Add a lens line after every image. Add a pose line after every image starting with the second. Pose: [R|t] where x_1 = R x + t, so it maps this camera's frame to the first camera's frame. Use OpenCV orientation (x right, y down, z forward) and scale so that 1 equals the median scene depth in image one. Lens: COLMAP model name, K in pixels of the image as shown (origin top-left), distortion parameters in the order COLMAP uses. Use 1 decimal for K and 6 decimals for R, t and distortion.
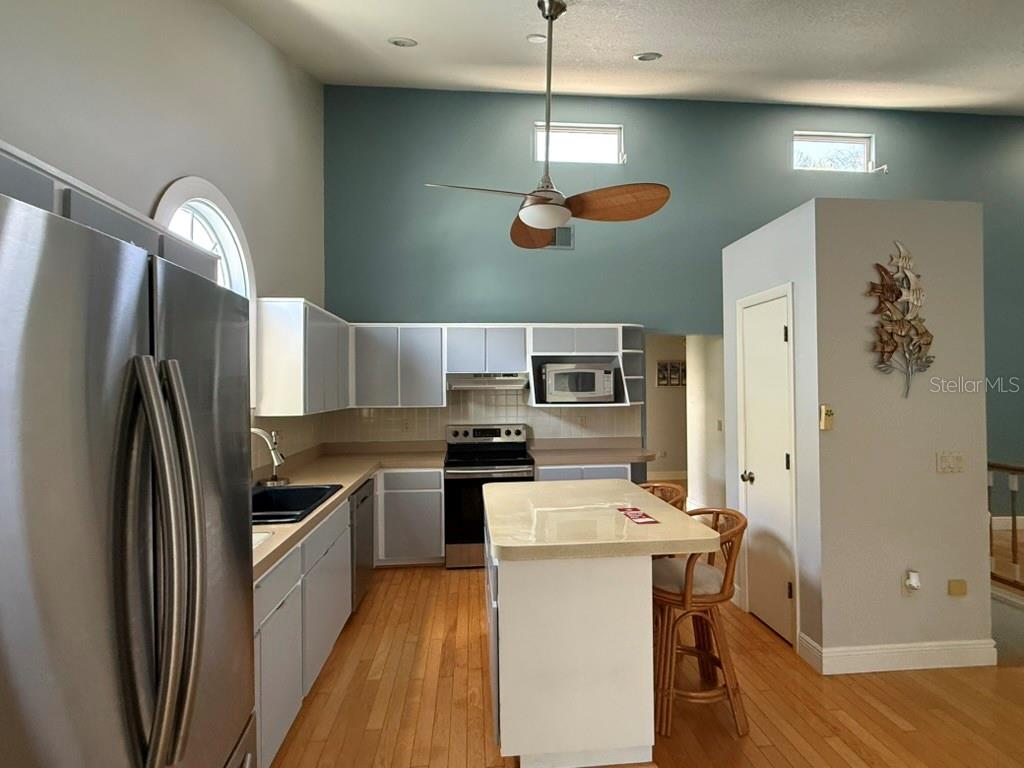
lens RADIAL K [[493.7, 0, 509.6], [0, 493.7, 381.6], [0, 0, 1]] dist [0.001421, -0.000122]
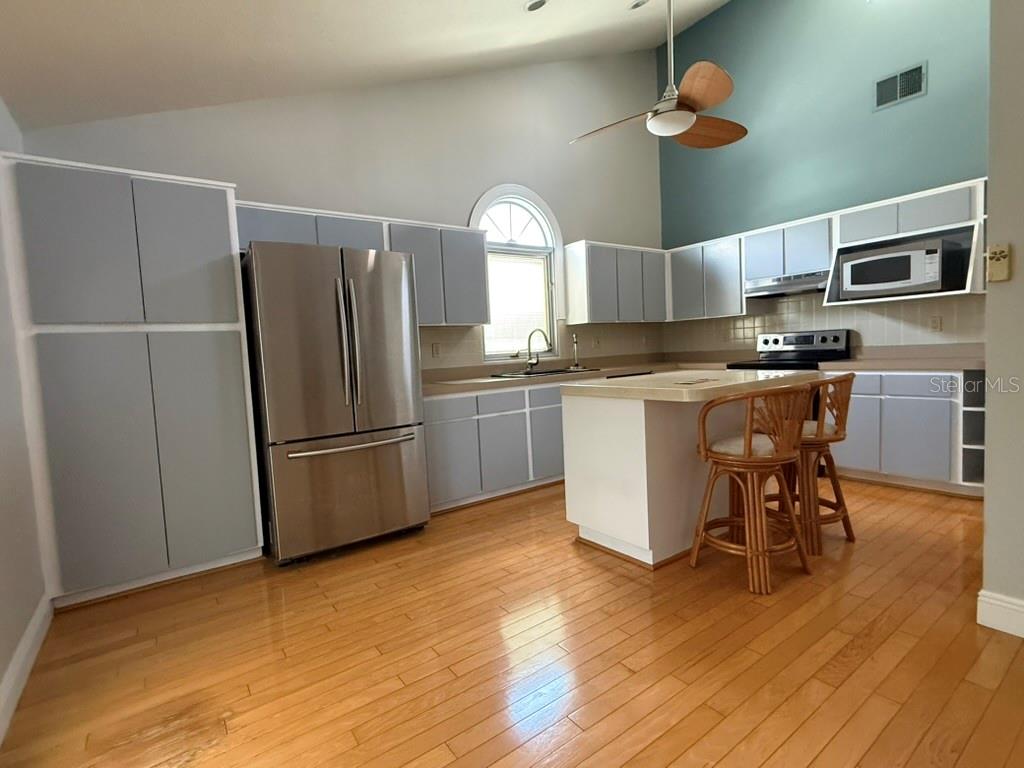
lens RADIAL K [[493.7, 0, 513.0], [0, 493.7, 384.7], [0, 0, 1]] dist [0.001421, -0.000122]
pose [[0.519305, 0.041839, -0.853564, 0.520457], [0.055795, 0.995010, 0.082717, 0.085766], [0.852765, -0.090581, 0.514380, 0.038369]]
